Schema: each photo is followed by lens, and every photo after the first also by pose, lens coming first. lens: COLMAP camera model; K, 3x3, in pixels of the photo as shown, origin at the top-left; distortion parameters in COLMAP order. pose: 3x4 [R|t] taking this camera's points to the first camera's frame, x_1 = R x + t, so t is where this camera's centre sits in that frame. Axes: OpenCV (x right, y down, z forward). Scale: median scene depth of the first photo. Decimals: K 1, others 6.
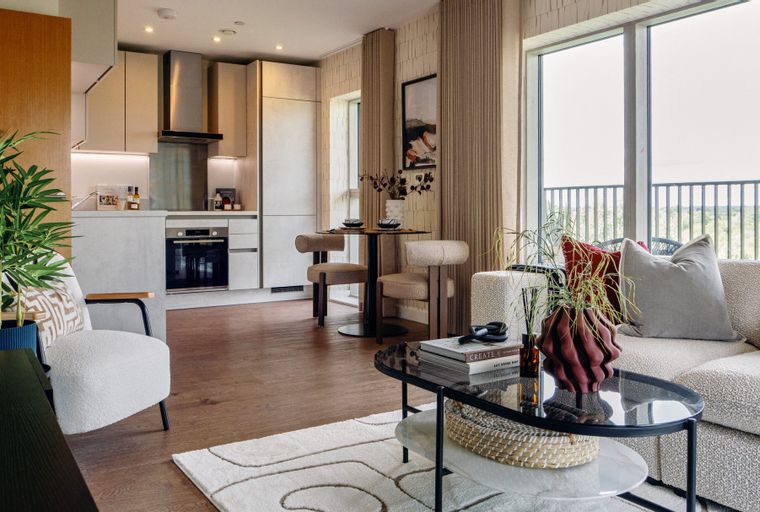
lens RADIAL K [[671.8, 0, 380.0], [0, 671.8, 256.0], [0, 0, 1]] dist [-0.001532, 0.001838]
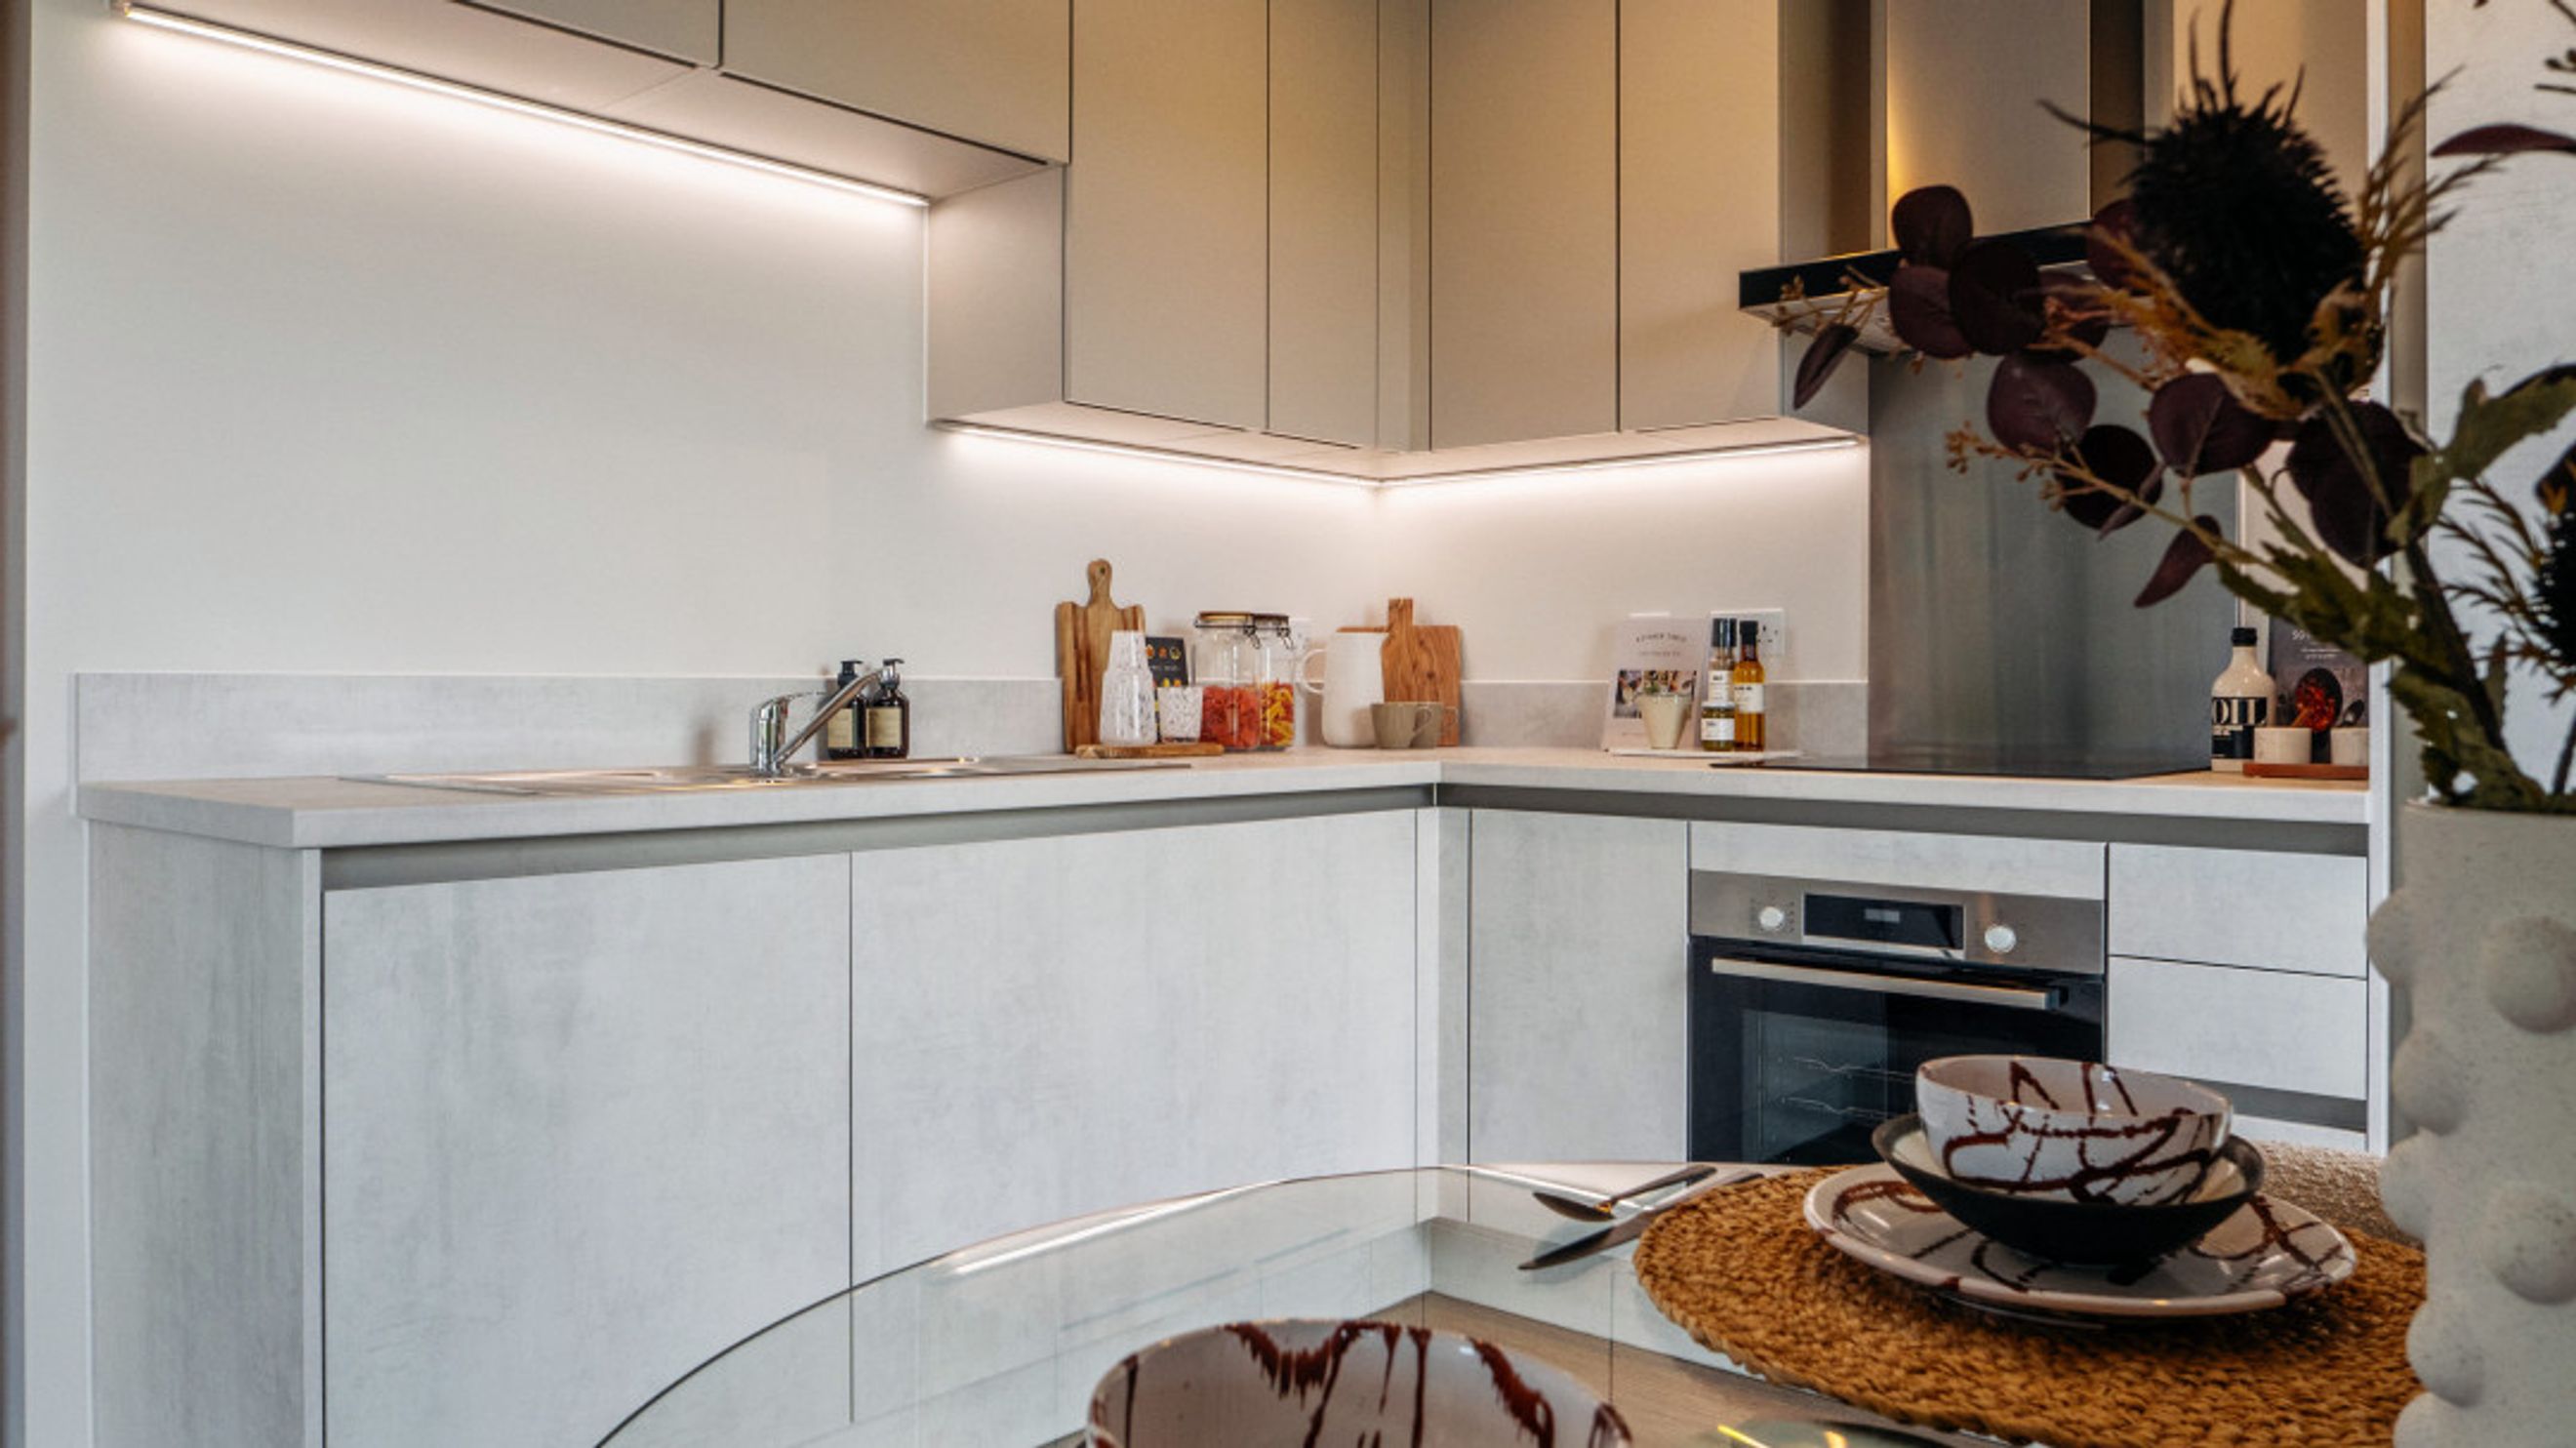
lens RADIAL K [[1904.8, 0, 1288.0], [0, 1904.8, 724.0], [0, 0, 1]] dist [-0.000473, -0.000902]
pose [[0.284698, 0.020984, -0.958387, 0.088672], [-0.064808, 0.997894, 0.002598, -0.069749], [0.956424, 0.061371, 0.285459, 0.748681]]
